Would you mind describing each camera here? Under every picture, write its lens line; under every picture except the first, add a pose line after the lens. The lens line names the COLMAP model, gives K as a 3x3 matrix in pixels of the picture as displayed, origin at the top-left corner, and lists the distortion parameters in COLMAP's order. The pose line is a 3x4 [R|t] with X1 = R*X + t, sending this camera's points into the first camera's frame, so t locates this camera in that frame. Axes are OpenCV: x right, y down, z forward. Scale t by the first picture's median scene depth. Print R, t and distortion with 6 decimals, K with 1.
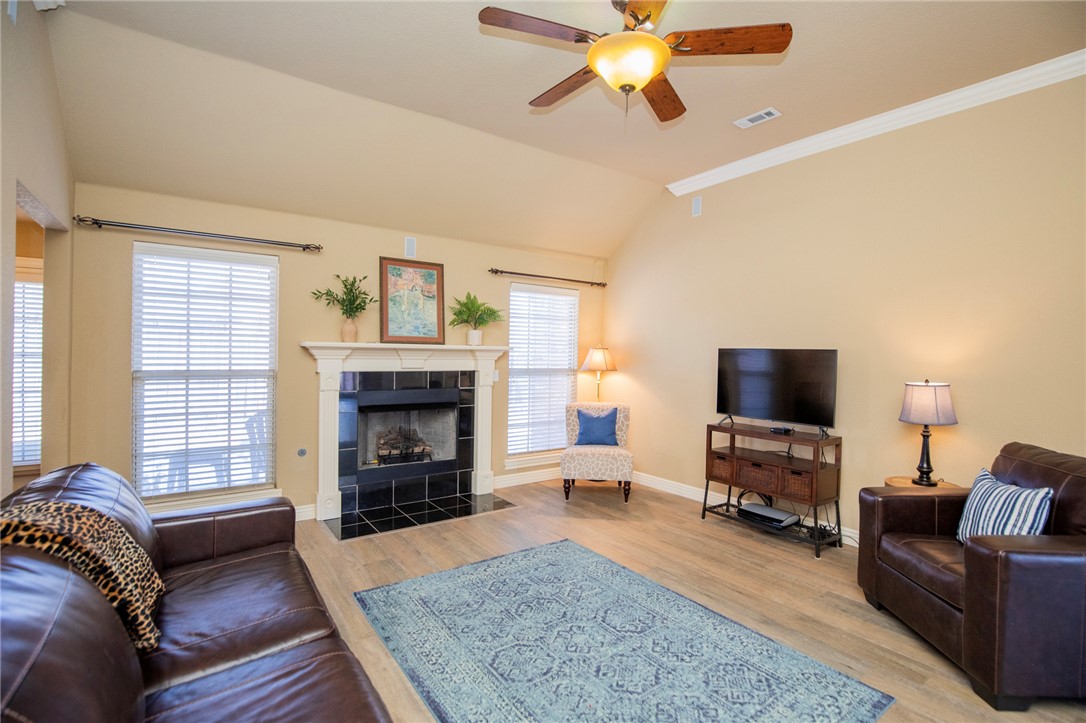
lens RADIAL K [[502.7, 0, 545.4], [0, 502.7, 357.8], [0, 0, 1]] dist [-0.021095, 0.002061]
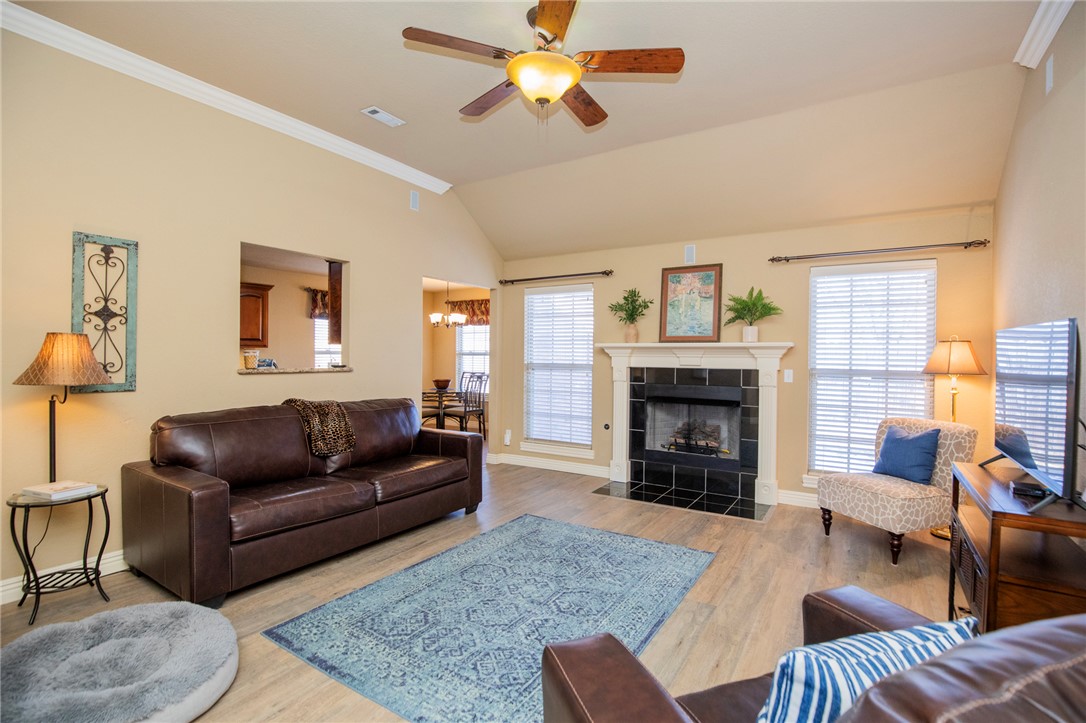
lens RADIAL K [[502.7, 0, 563.2], [0, 502.7, 356.5], [0, 0, 1]] dist [-0.021095, 0.002061]
pose [[0.389761, -0.012379, -0.920833, 0.635297], [-0.014103, 0.999712, -0.019409, 0.026913], [0.920808, 0.020551, 0.389474, 0.331524]]
